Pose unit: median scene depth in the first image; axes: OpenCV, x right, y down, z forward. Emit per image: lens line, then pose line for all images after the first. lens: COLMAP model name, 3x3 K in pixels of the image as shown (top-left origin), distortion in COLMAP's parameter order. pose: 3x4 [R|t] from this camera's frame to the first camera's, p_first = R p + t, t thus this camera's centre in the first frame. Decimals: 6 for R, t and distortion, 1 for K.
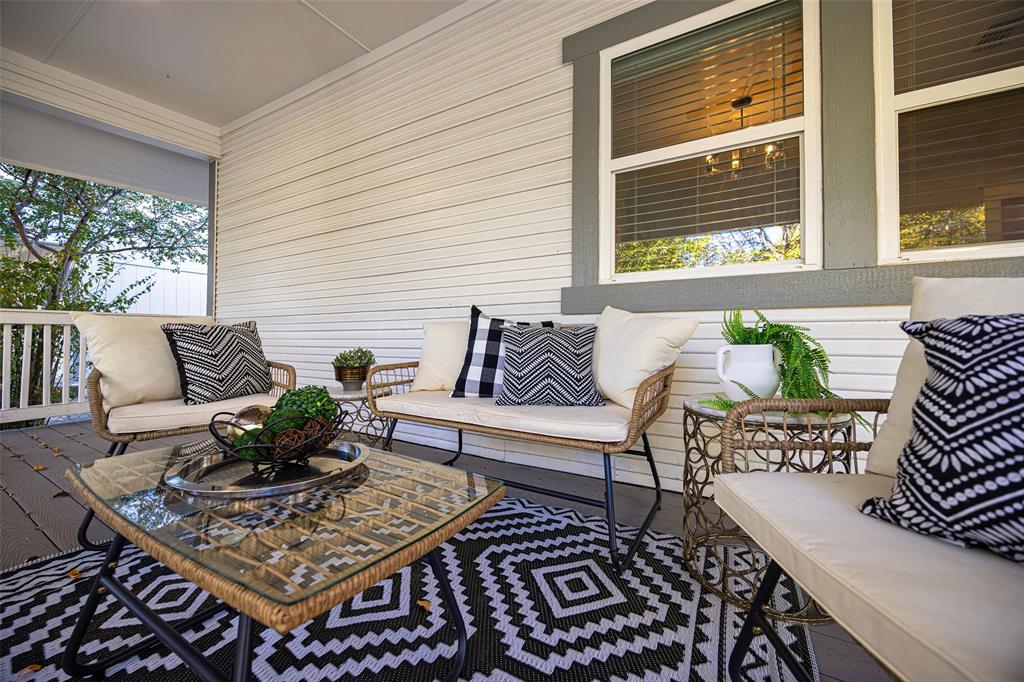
lens RADIAL K [[401.9, 0, 512.0], [0, 401.9, 341.0], [0, 0, 1]] dist [0.001118, -0.000453]
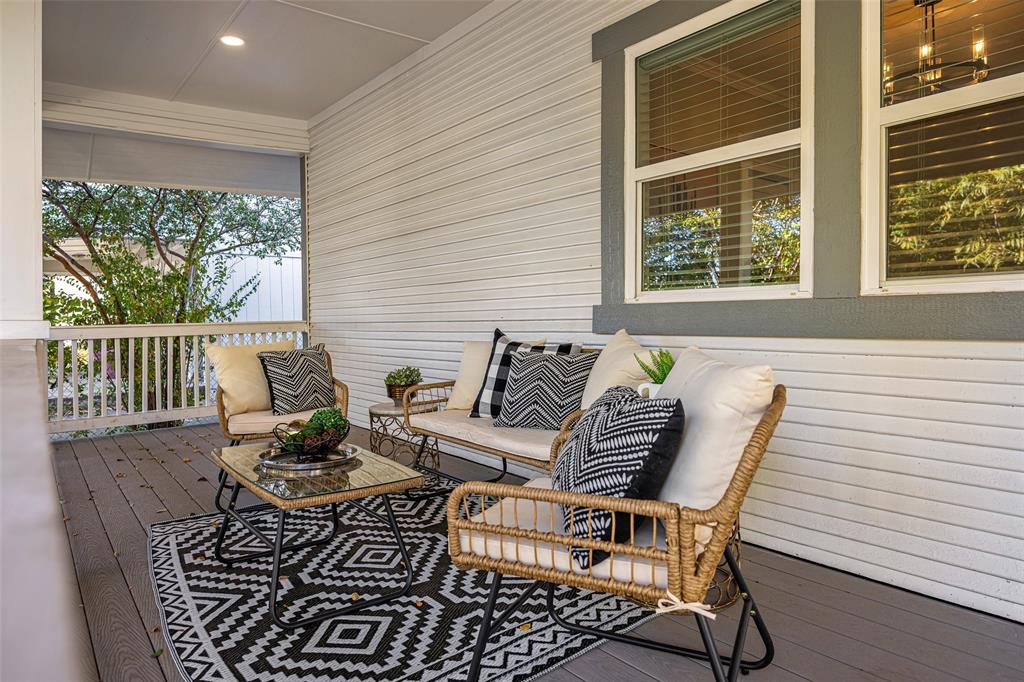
lens RADIAL K [[693.2, 0, 512.0], [0, 693.2, 341.0], [0, 0, 1]] dist [0.003024, 0.001334]
pose [[0.924040, -0.000915, -0.382294, 0.591080], [0.017652, 0.999033, 0.040275, -0.122551], [0.381887, -0.043965, 0.923163, -0.596349]]
